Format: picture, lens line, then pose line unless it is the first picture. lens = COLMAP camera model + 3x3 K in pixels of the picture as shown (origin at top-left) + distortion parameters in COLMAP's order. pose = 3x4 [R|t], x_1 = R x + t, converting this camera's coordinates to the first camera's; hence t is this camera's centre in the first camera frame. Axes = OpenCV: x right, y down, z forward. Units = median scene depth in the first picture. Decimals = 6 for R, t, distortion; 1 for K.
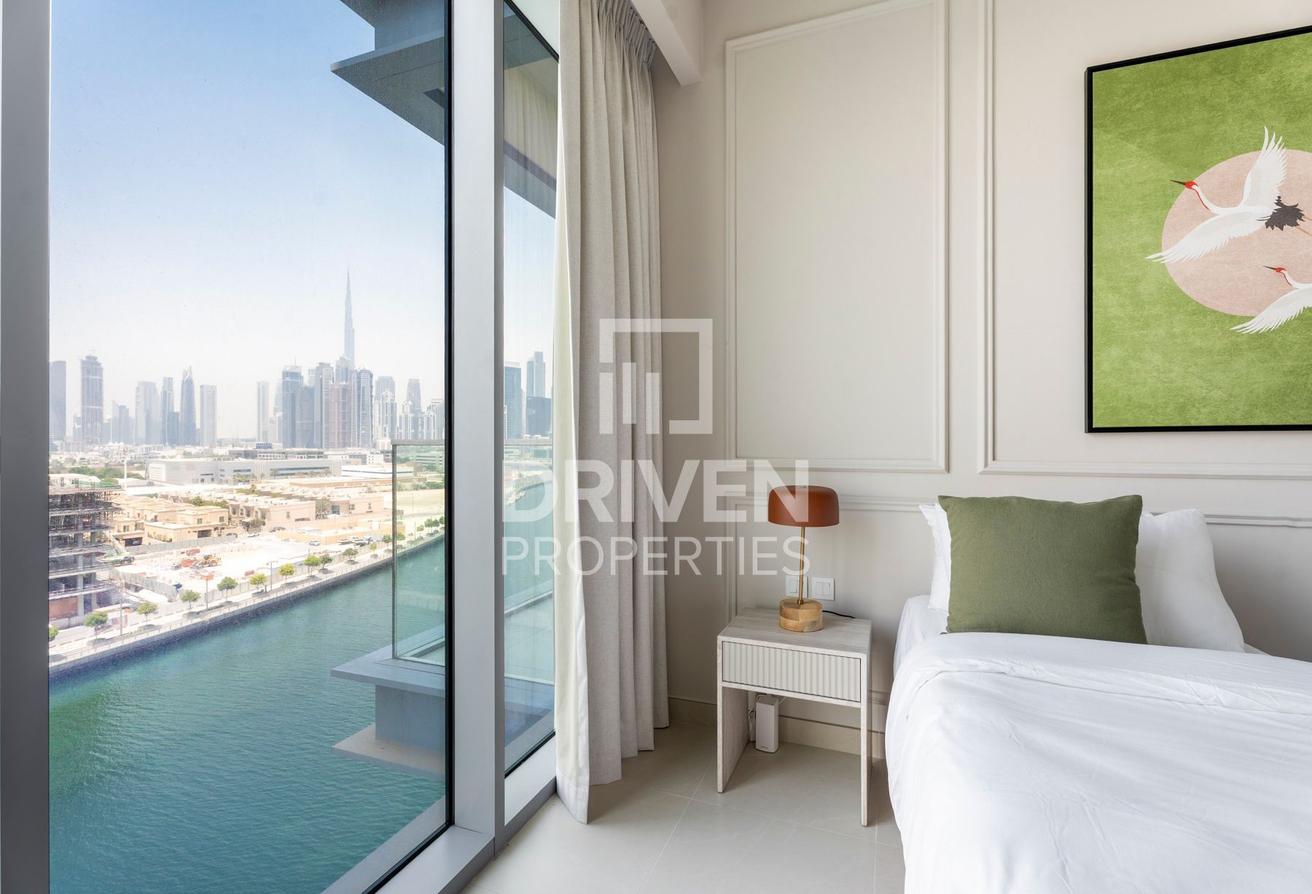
lens RADIAL K [[592.7, 0, 663.0], [0, 592.7, 441.8], [0, 0, 1]] dist [0.001192, -0.000297]
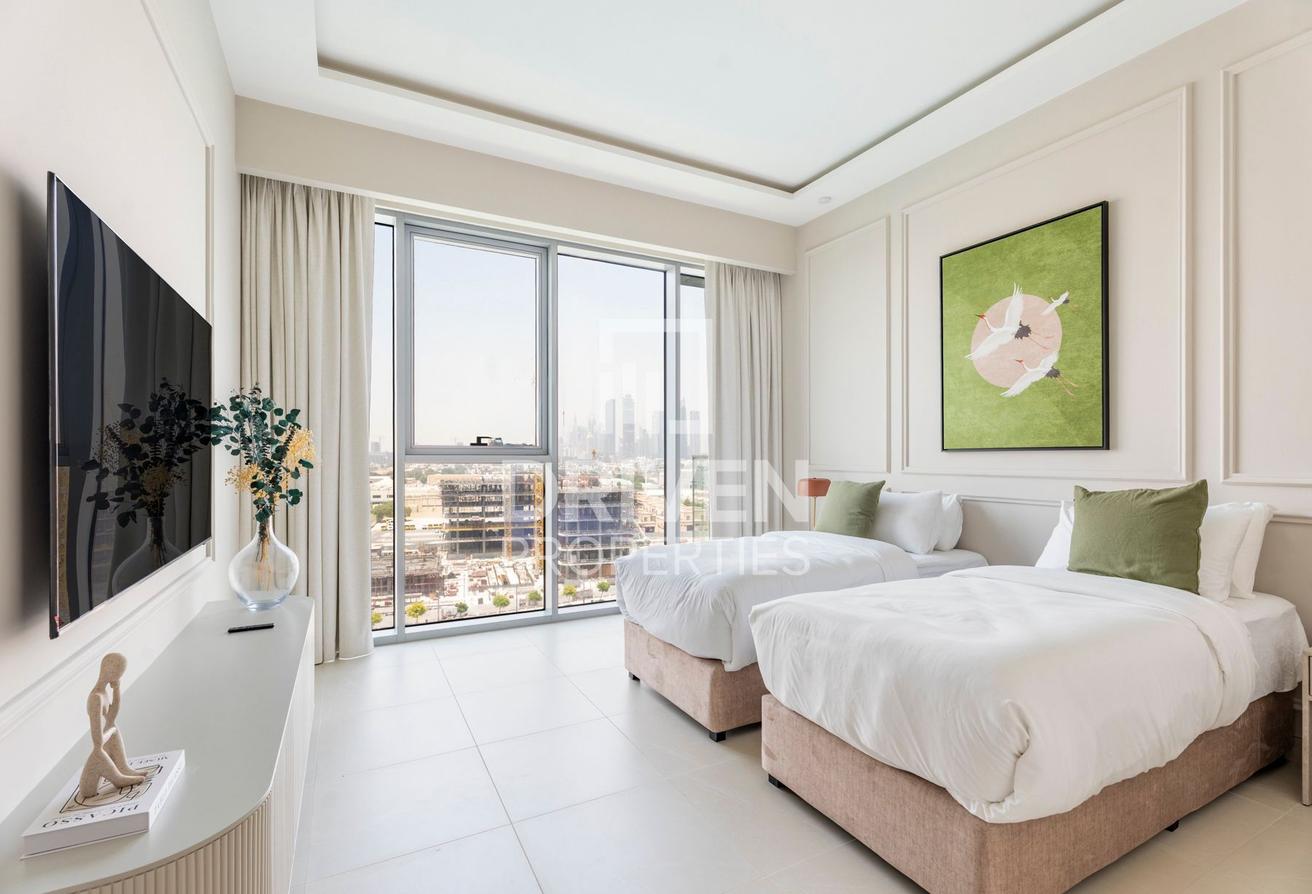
lens RADIAL K [[589.6, 0, 656.0], [0, 589.6, 447.0], [0, 0, 1]] dist [-0.001456, -0.000006]
pose [[0.751211, -0.010084, -0.659985, 1.303864], [-0.000357, 0.999877, -0.015684, -0.001832], [0.660062, 0.012017, 0.751115, -1.008771]]
